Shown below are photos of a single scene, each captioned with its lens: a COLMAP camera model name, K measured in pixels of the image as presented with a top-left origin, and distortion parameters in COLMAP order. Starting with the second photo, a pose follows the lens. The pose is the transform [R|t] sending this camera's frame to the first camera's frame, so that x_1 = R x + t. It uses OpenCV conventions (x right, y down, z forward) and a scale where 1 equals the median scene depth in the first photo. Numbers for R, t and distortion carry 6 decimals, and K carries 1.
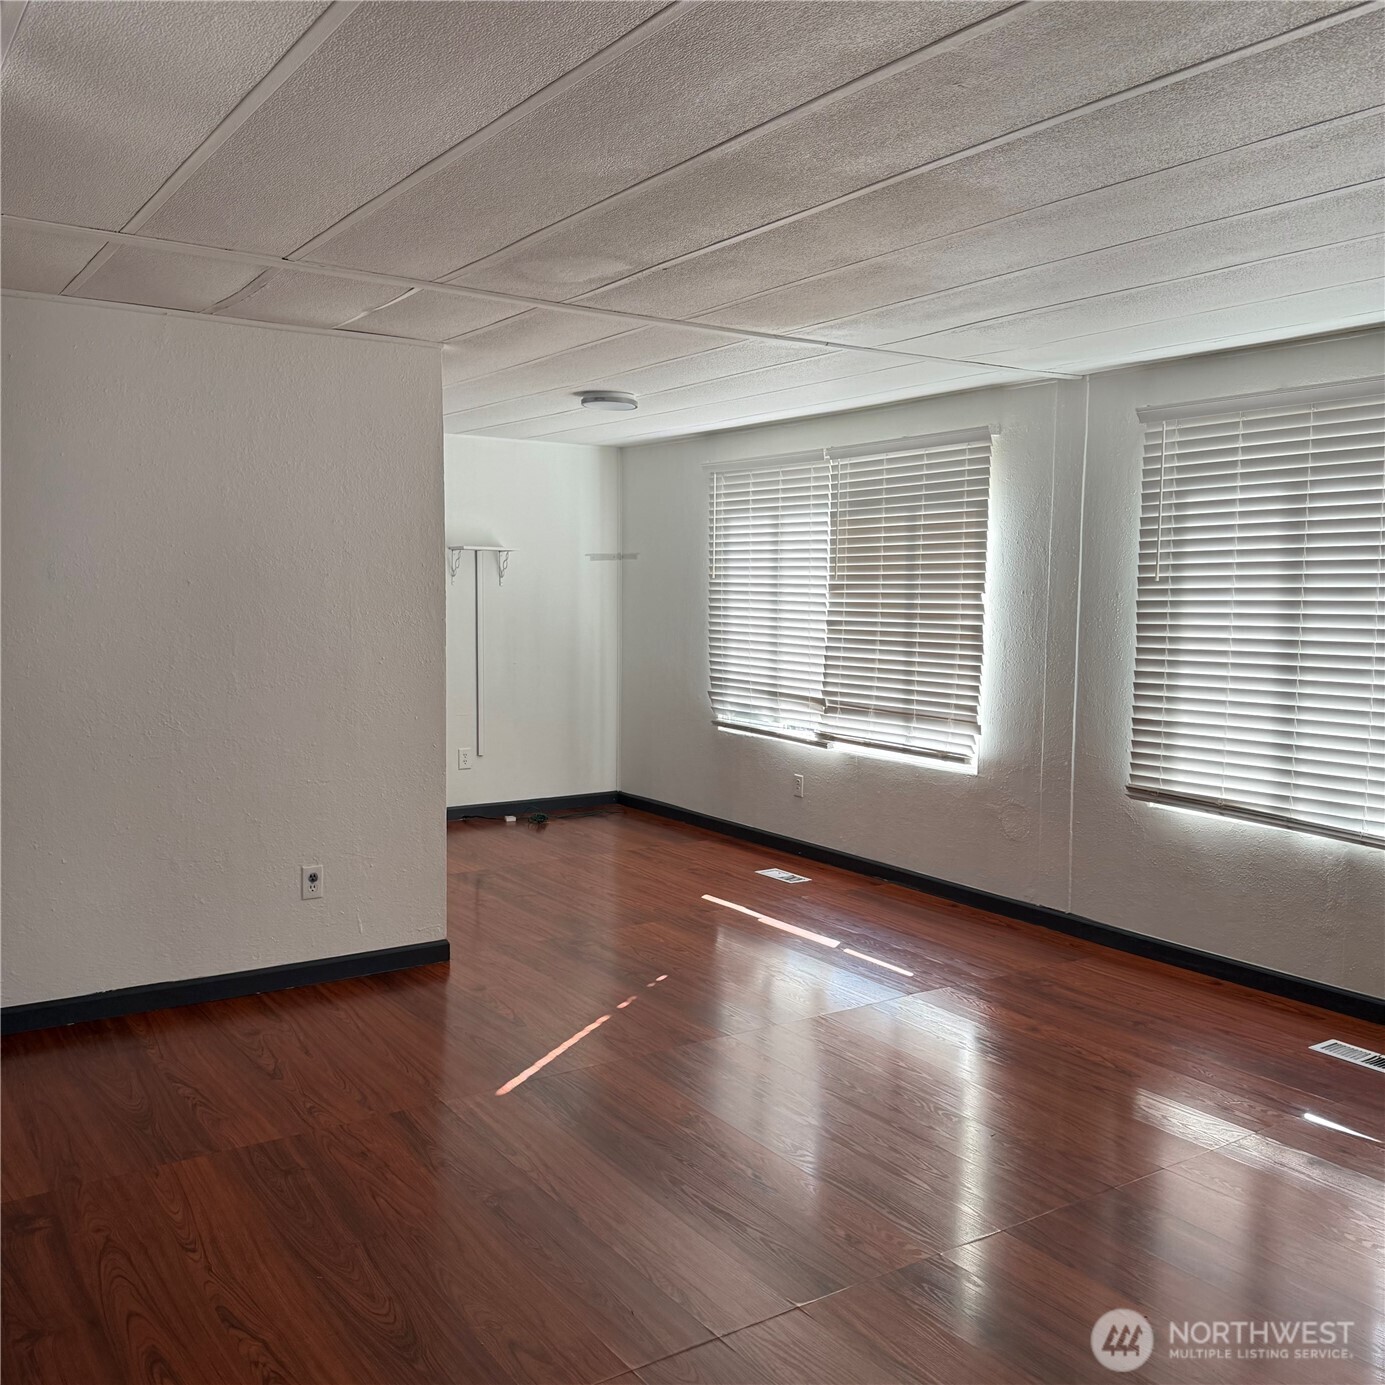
lens RADIAL K [[1294.6, 0, 691.5], [0, 1294.6, 704.6], [0, 0, 1]] dist [0.168661, -0.327134]
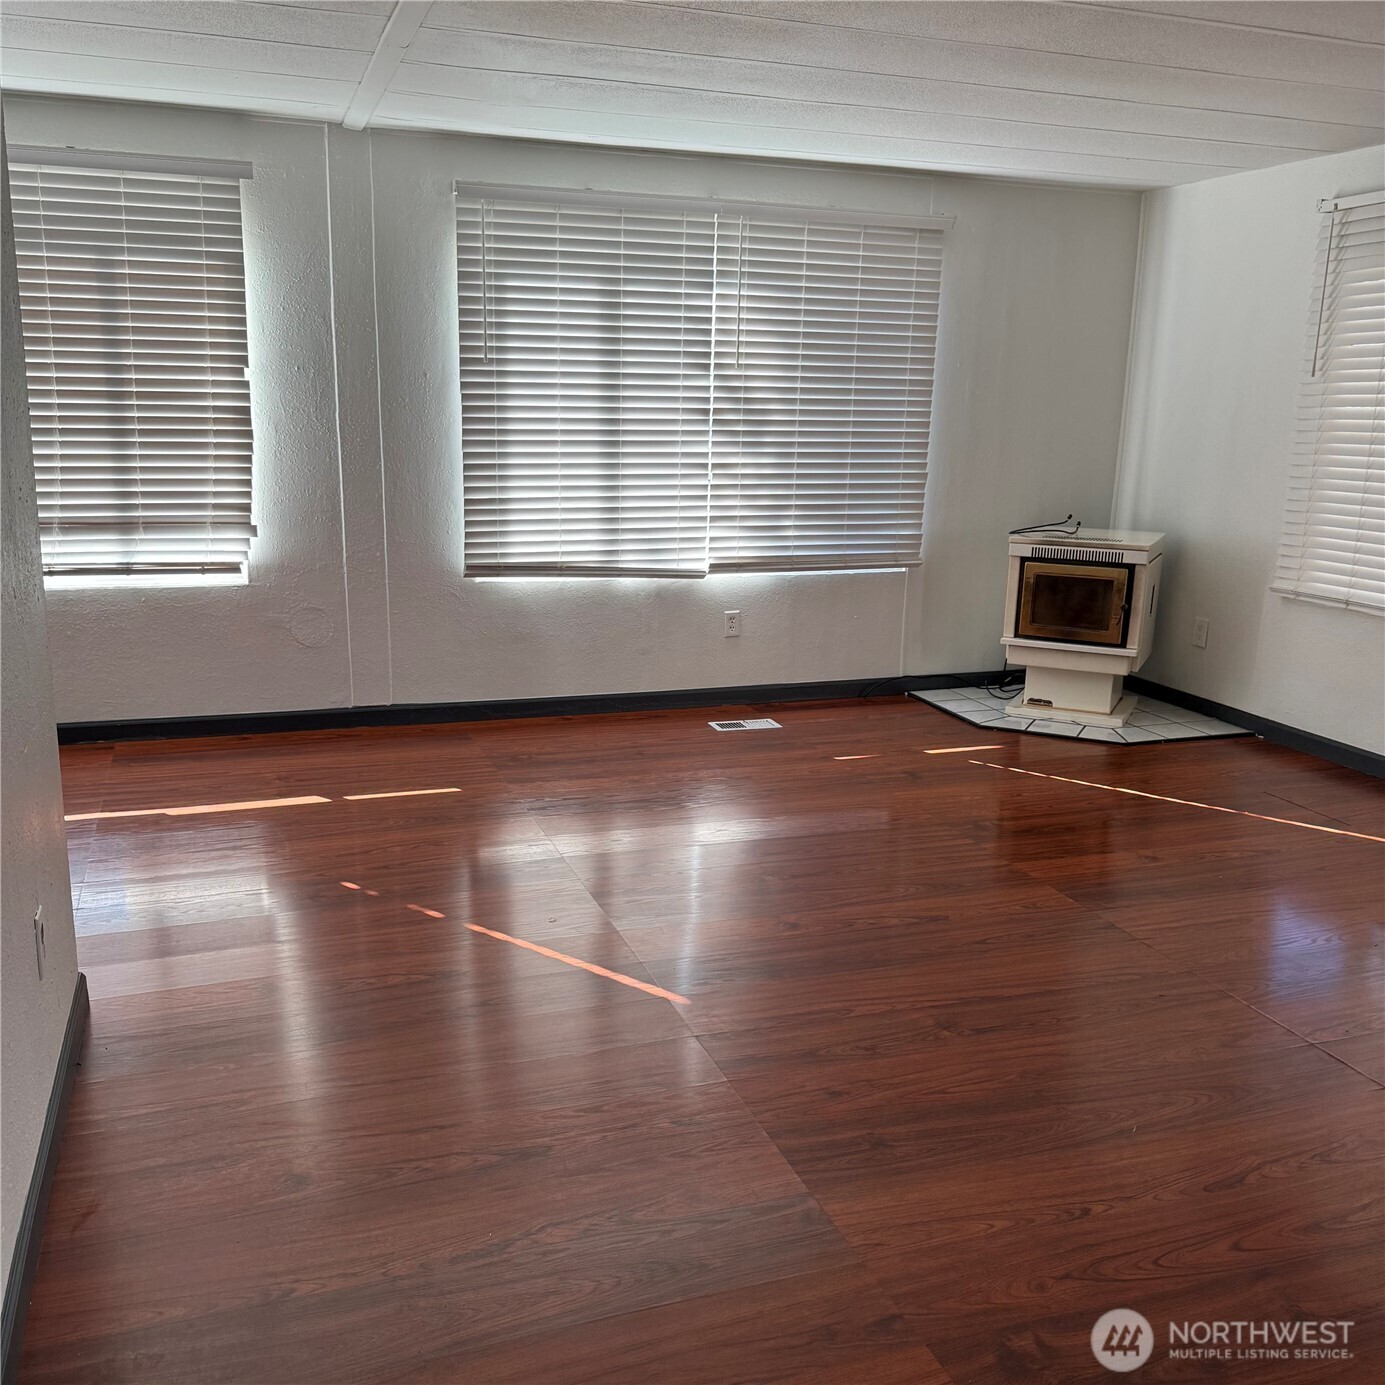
lens RADIAL K [[1294.6, 0, 691.5], [0, 1294.6, 704.6], [0, 0, 1]] dist [0.168661, -0.327134]
pose [[0.252074, -0.229957, 0.939989, -0.556701], [0.068541, 0.973159, 0.219691, -0.040790], [-0.965278, 0.009049, 0.261070, 0.497770]]
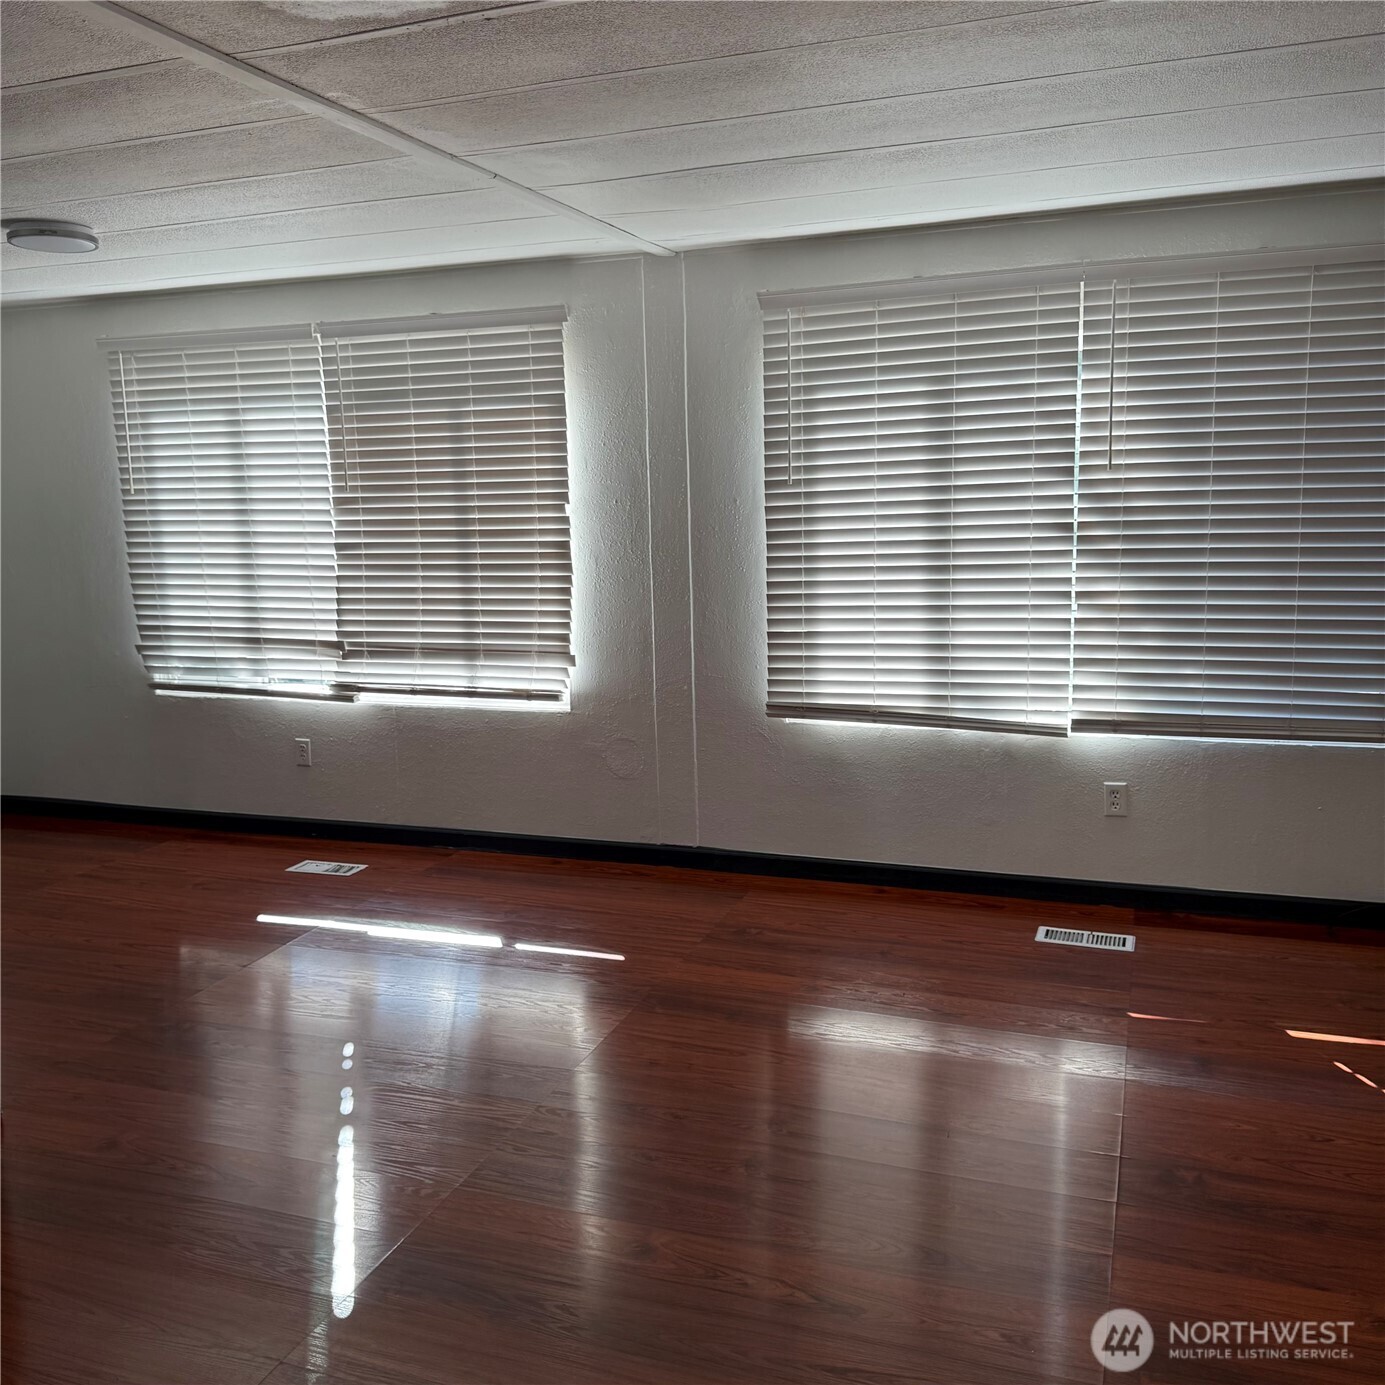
lens RADIAL K [[1287.1, 0, 692.5], [0, 1287.1, 692.5], [0, 0, 1]] dist [0.183285, -0.383215]
pose [[0.810011, -0.121323, 0.573728, -0.216813], [0.086290, 0.992374, 0.088024, -0.029172], [-0.580032, -0.021793, 0.814302, 0.247388]]
